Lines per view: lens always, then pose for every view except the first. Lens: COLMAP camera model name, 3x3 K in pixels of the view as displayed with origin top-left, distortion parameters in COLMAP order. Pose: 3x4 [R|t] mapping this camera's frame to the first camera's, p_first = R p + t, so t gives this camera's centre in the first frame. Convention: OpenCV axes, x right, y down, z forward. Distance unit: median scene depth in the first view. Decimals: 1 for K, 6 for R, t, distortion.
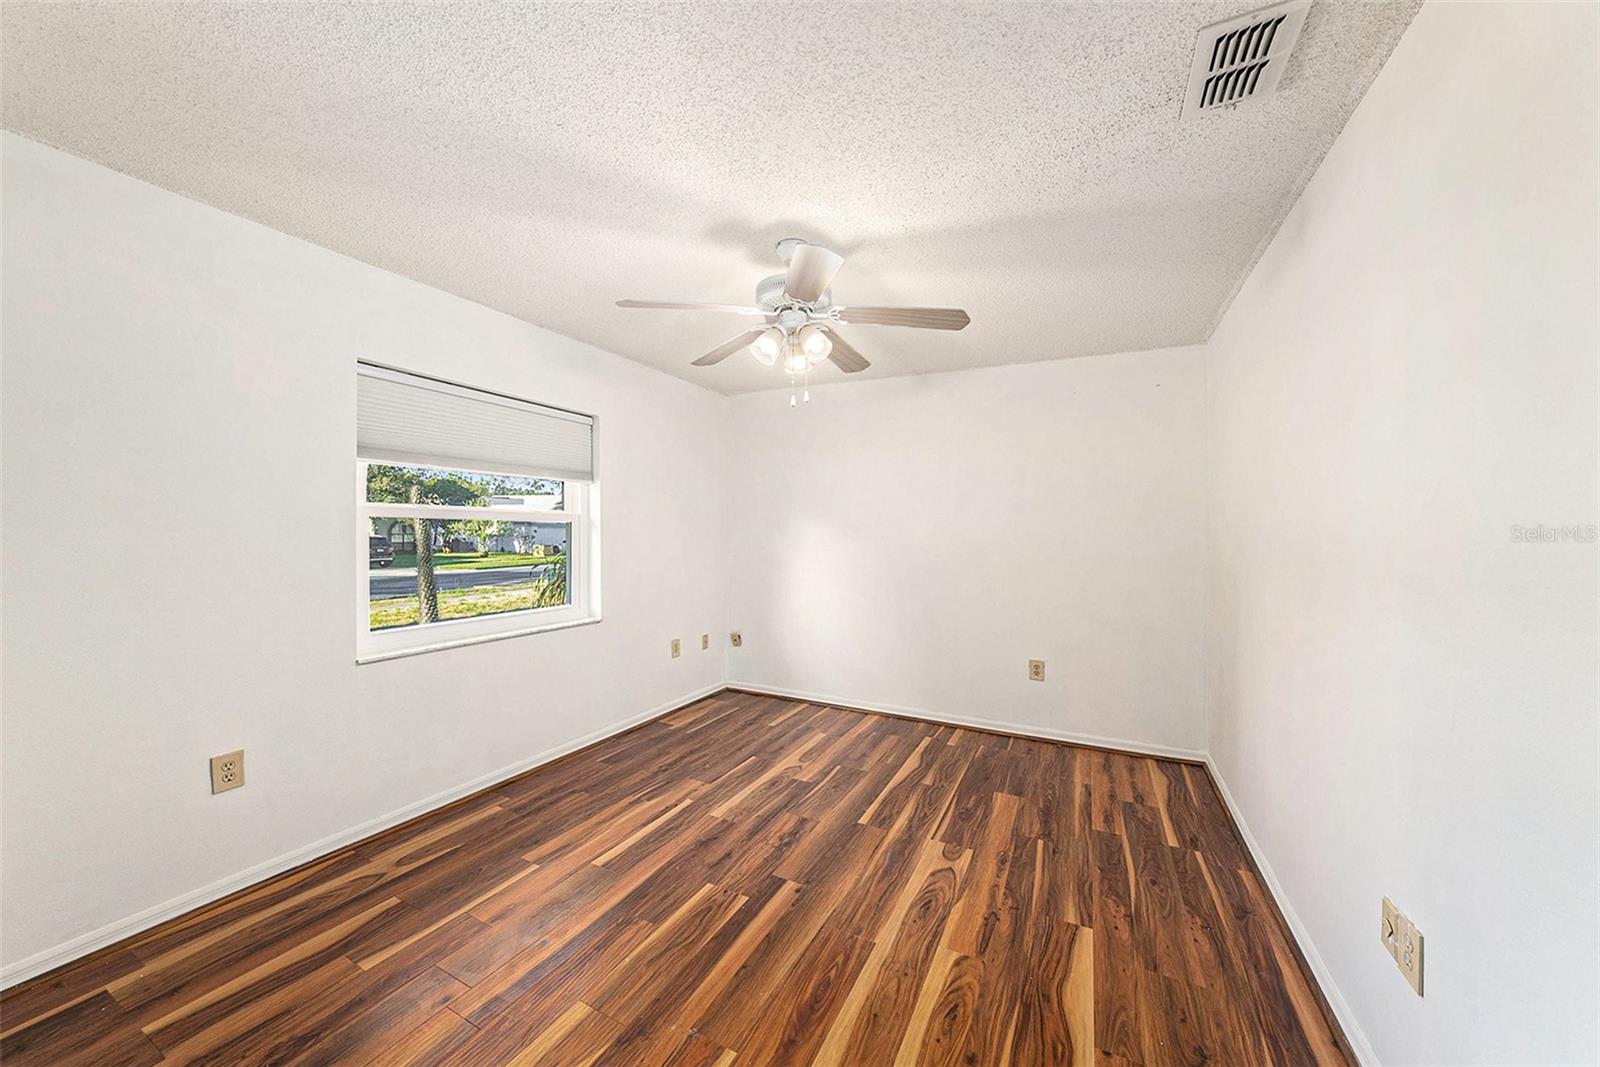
lens RADIAL K [[559.4, 0, 804.6], [0, 559.4, 527.8], [0, 0, 1]] dist [-0.022208, 0.002986]
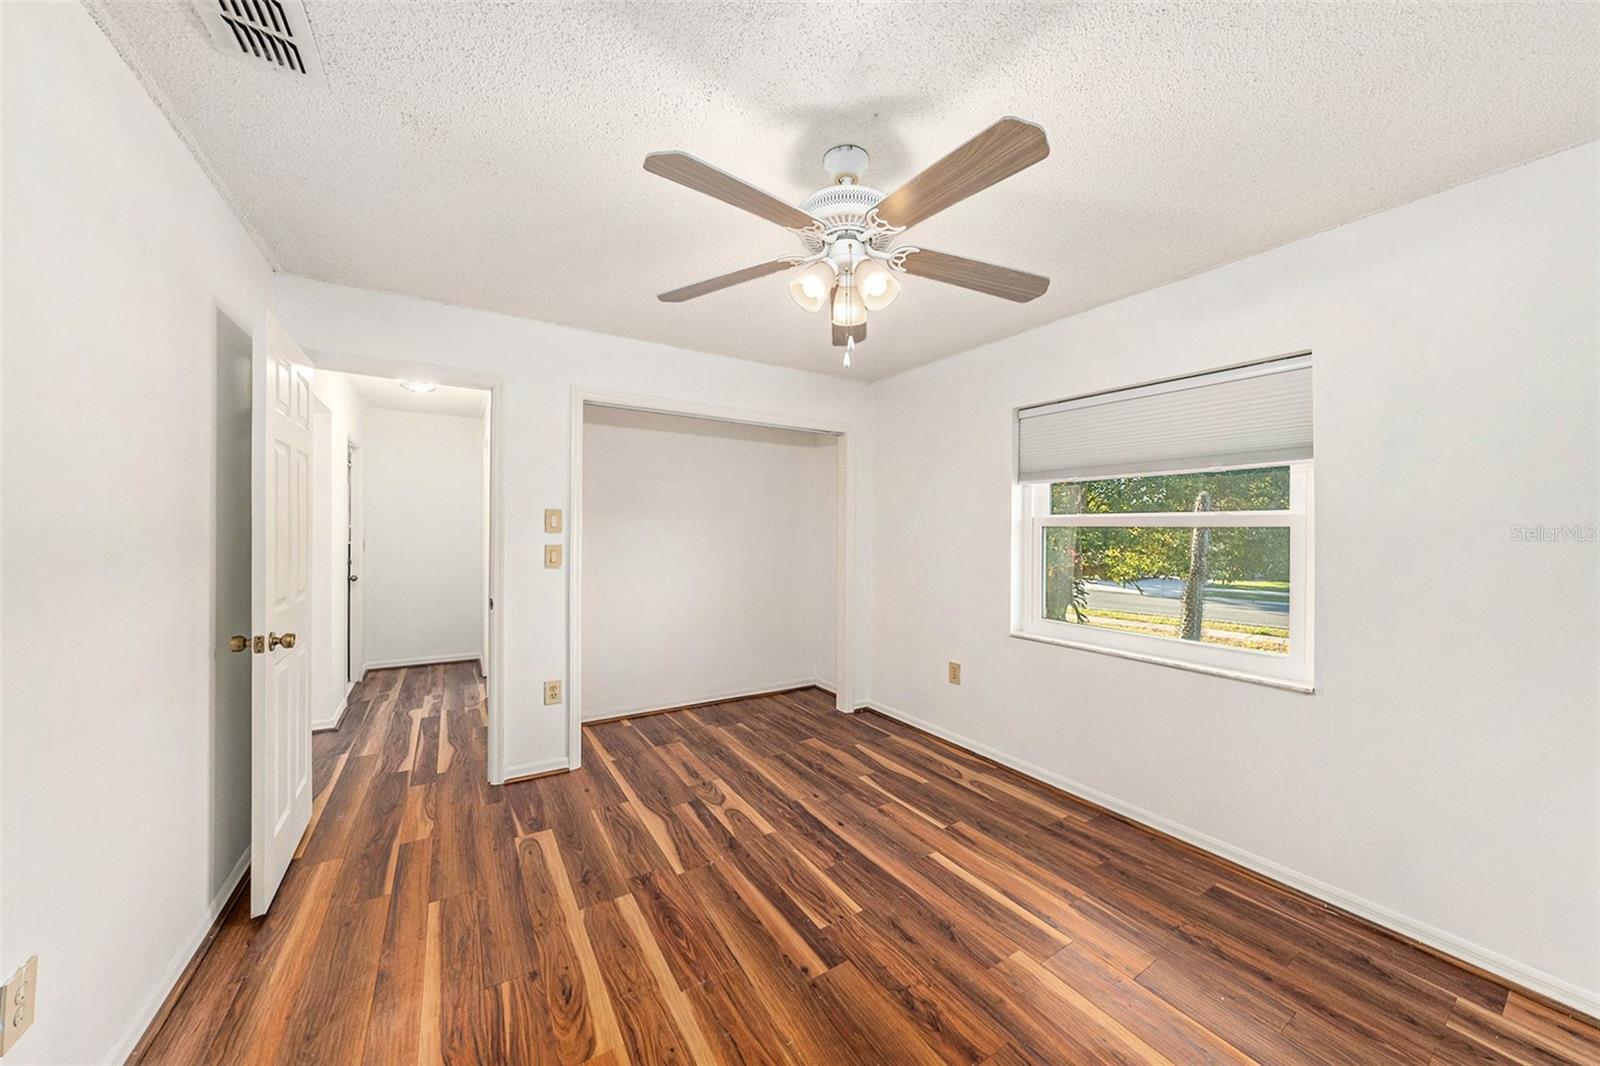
lens RADIAL K [[559.4, 0, 805.0], [0, 559.4, 535.6], [0, 0, 1]] dist [-0.022208, 0.002986]
pose [[-0.509032, -0.011307, -0.860674, 0.700859], [-0.014572, 0.999884, -0.004517, 0.018455], [0.860624, 0.010242, -0.509137, 1.419305]]
